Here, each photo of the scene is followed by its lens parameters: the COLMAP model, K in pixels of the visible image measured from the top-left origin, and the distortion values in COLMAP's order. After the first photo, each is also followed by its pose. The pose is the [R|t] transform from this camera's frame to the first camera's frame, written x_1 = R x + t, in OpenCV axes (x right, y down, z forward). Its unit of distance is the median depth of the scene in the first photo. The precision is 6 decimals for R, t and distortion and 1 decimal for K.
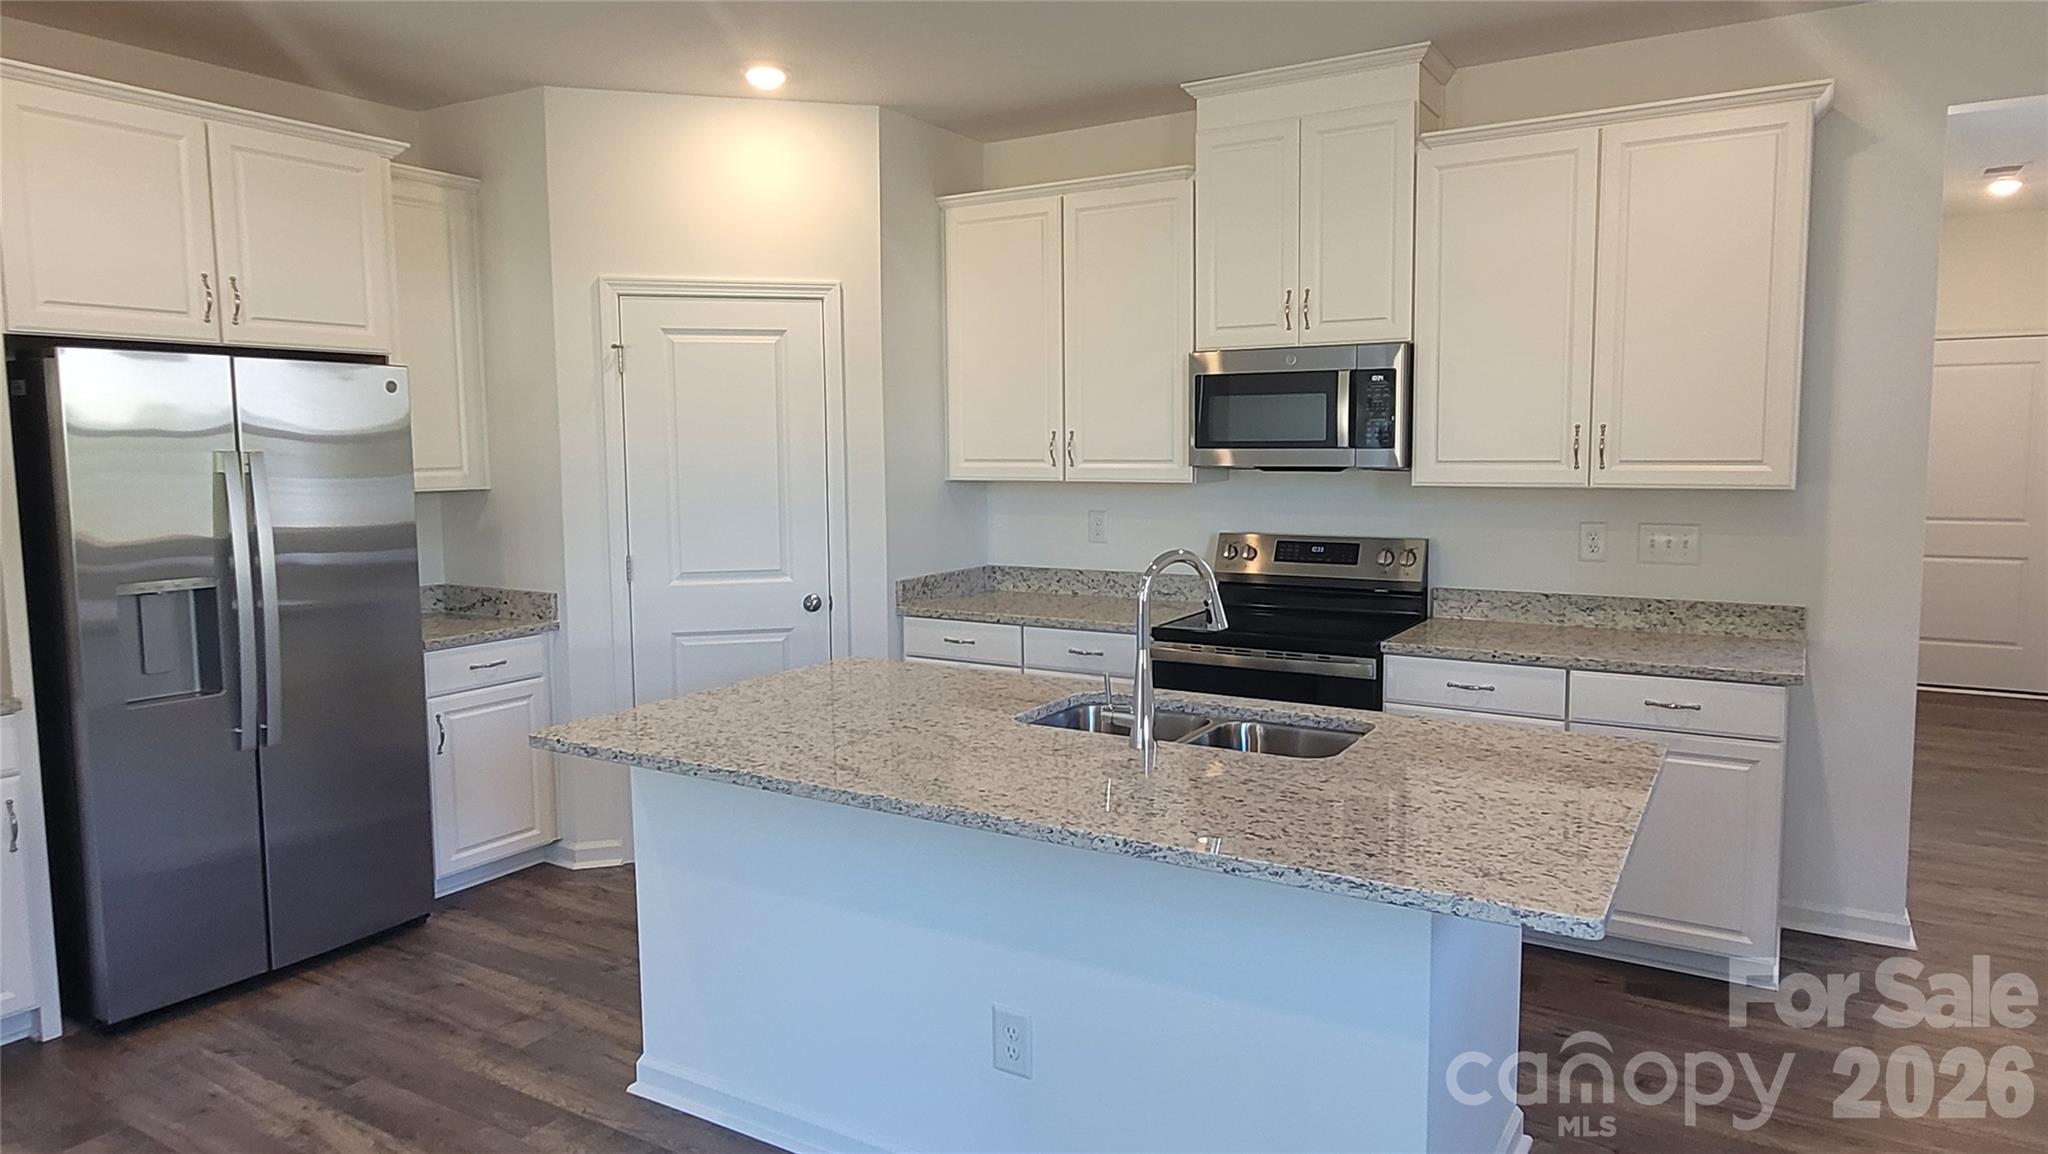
lens RADIAL K [[1230.2, 0, 1024.0], [0, 1230.2, 577.0], [0, 0, 1]] dist [0.001637, -0.000021]
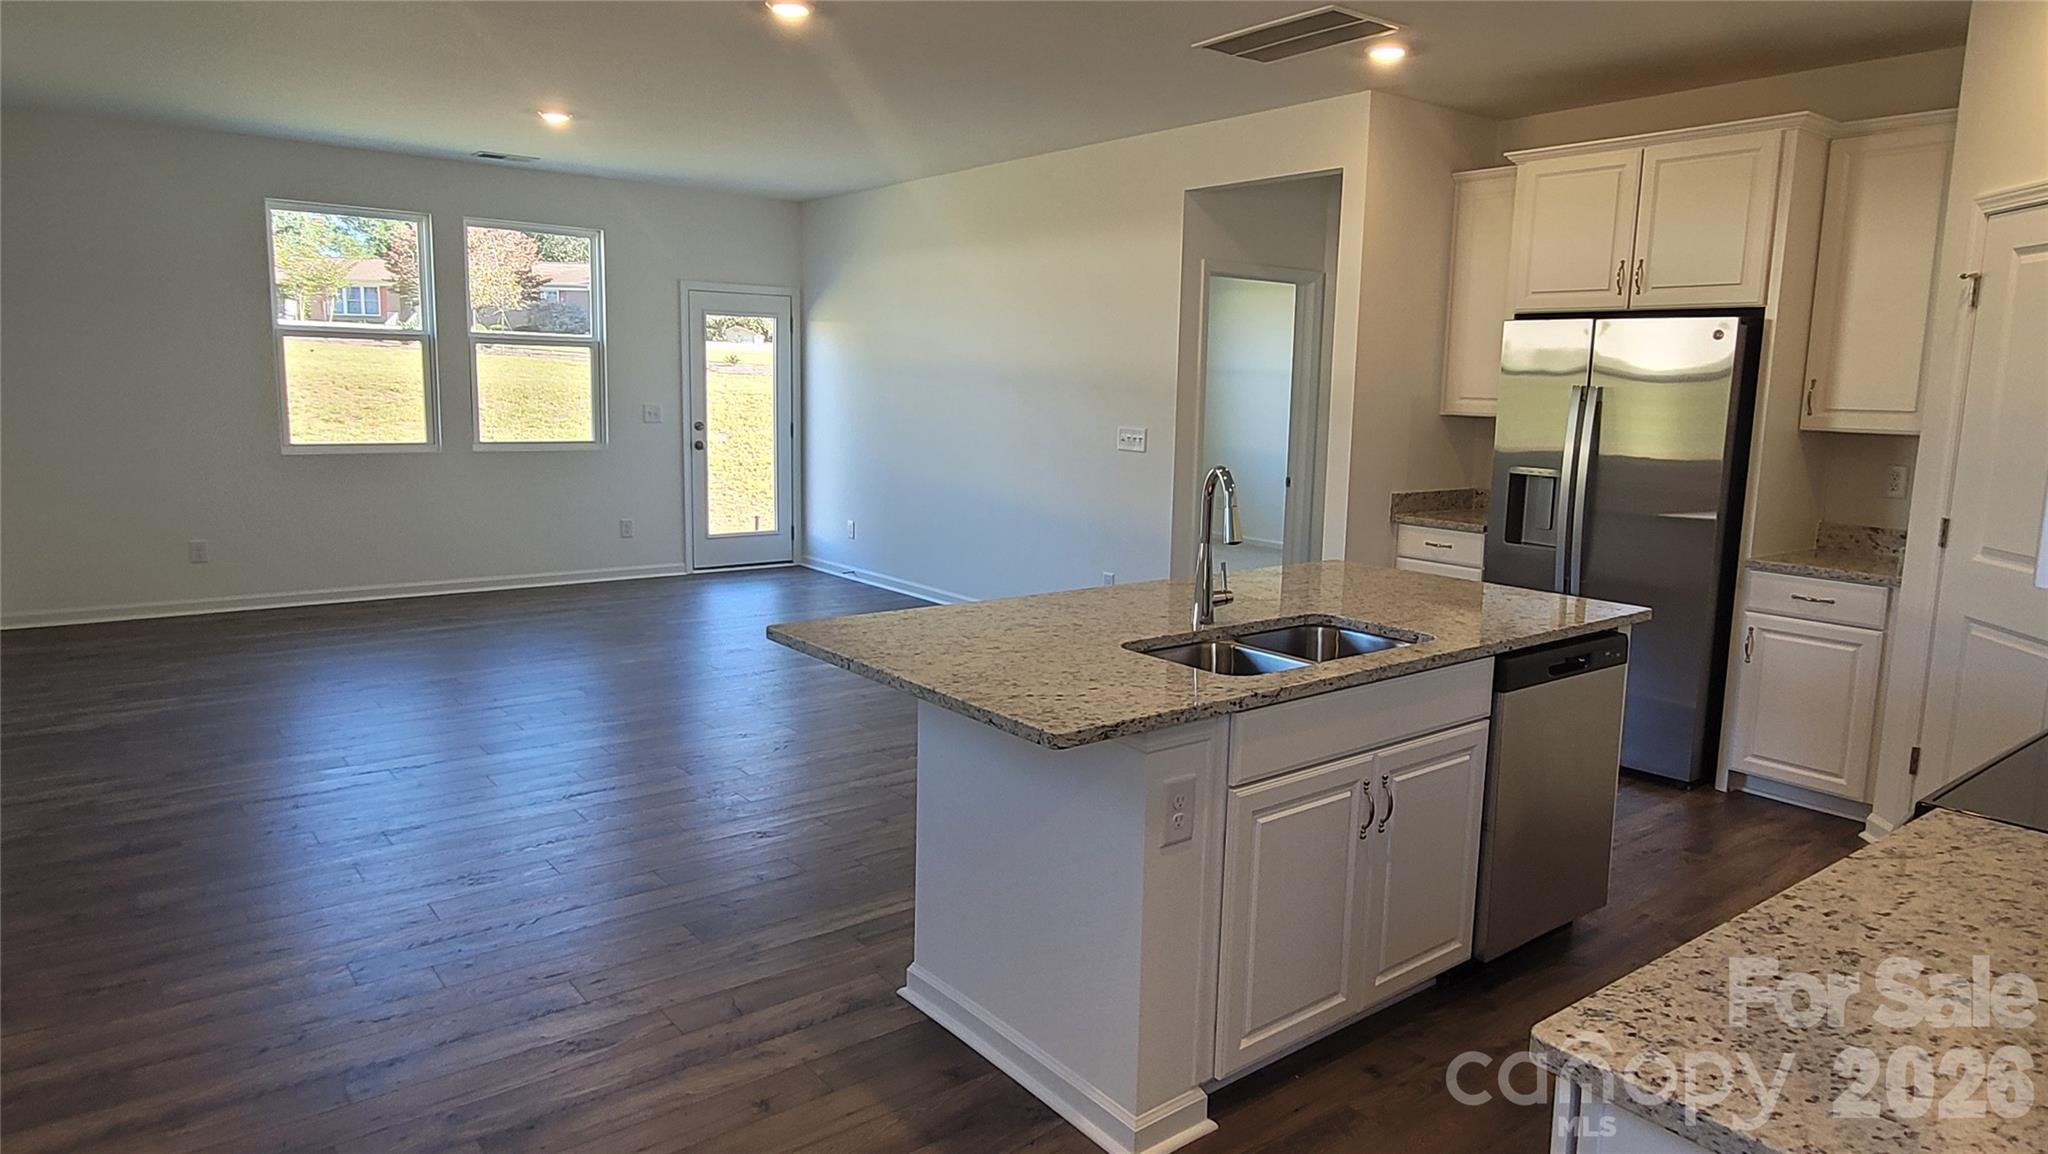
lens RADIAL K [[1230.2, 0, 1024.0], [0, 1230.2, 577.0], [0, 0, 1]] dist [0.001637, -0.000021]
pose [[-0.357701, 0.144001, -0.922667, 0.858847], [-0.127510, 0.971254, 0.201017, -0.080345], [0.925090, 0.189553, -0.329057, 0.810442]]
